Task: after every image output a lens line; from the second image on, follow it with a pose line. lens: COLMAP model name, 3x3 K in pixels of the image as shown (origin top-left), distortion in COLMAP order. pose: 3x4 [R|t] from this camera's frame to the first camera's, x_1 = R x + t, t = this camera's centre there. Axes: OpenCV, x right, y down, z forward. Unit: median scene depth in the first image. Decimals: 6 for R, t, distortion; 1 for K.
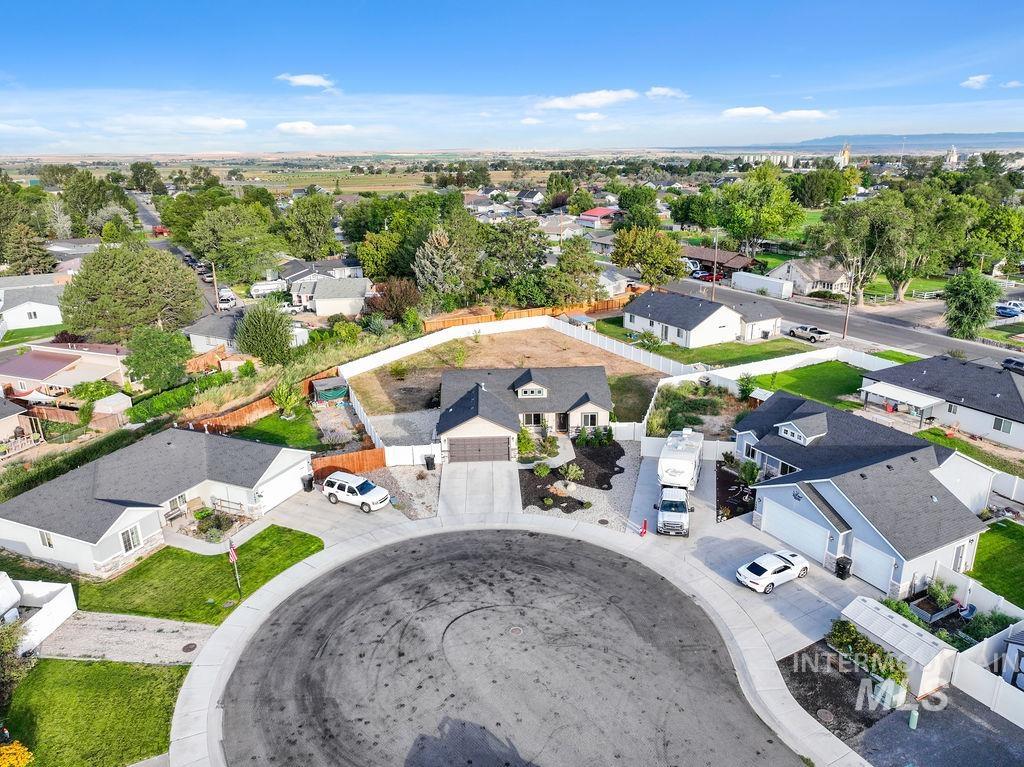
lens RADIAL K [[720.9, 0, 511.8], [0, 720.9, 387.2], [0, 0, 1]] dist [0.004071, 0.008198]
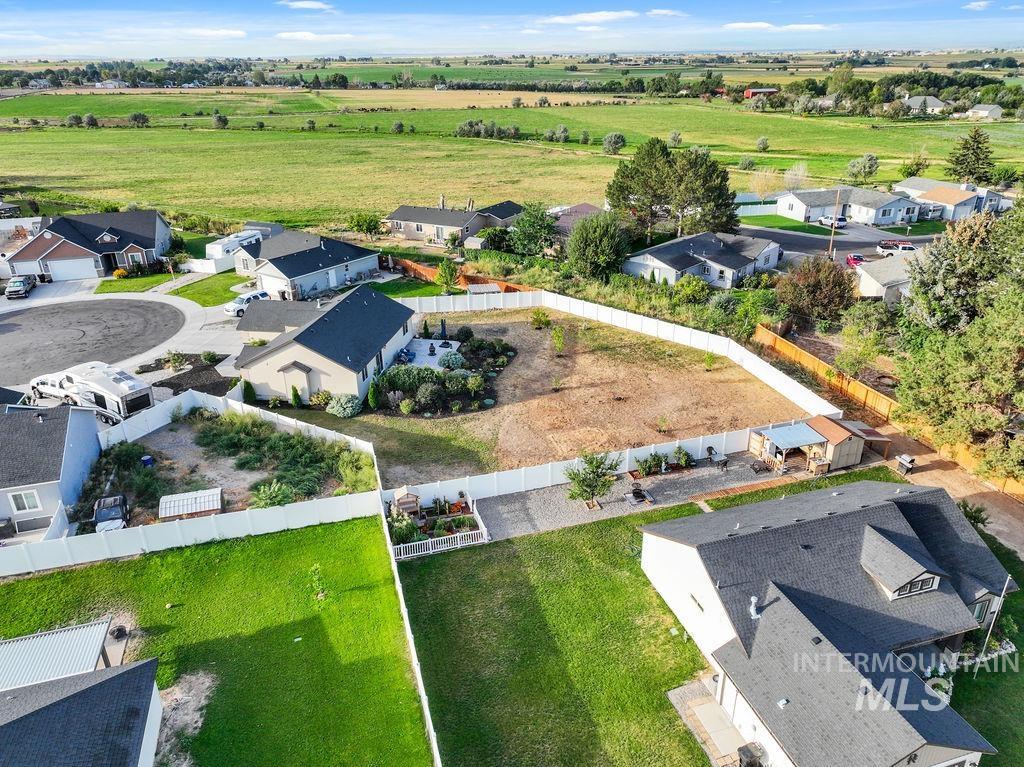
lens RADIAL K [[720.9, 0, 511.8], [0, 720.9, 387.2], [0, 0, 1]] dist [0.004071, 0.008198]
pose [[-0.205514, 0.426577, -0.880793, 0.881353], [-0.290609, 0.832808, 0.471145, -0.475998], [0.934511, 0.352794, -0.047187, 1.375530]]
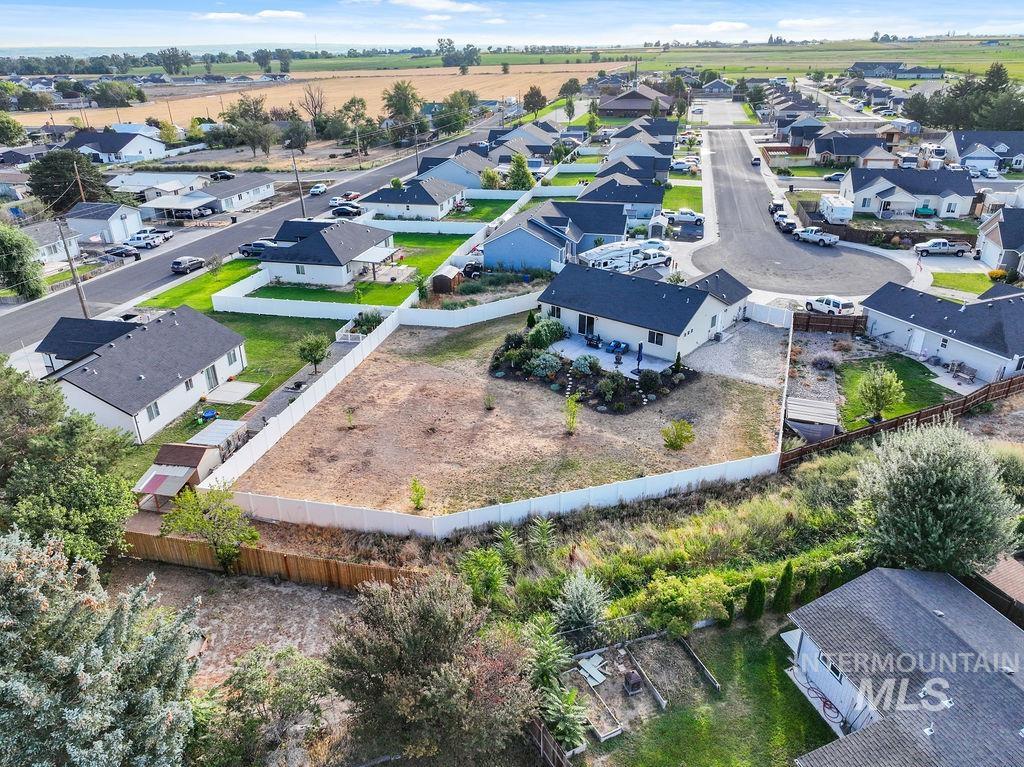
lens RADIAL K [[720.9, 0, 511.8], [0, 720.9, 387.2], [0, 0, 1]] dist [0.004071, 0.008198]
pose [[-0.742187, -0.266501, 0.614928, -0.544417], [0.235482, 0.755337, 0.611567, -0.595484], [-0.627460, 0.598702, -0.497845, 1.799435]]
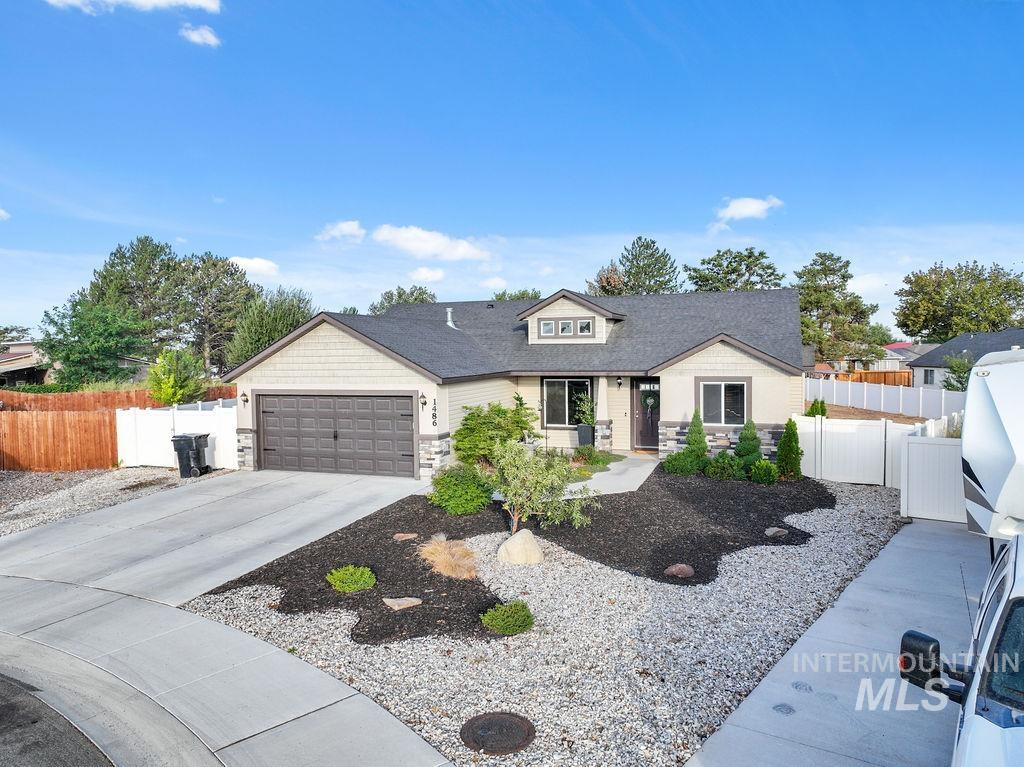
lens RADIAL K [[720.9, 0, 511.8], [0, 720.9, 387.2], [0, 0, 1]] dist [0.004071, 0.008198]
pose [[0.924157, 0.026130, -0.381118, 0.142957], [-0.123241, 0.964708, -0.232701, 0.123891], [0.361587, 0.262021, 0.894762, 0.687093]]
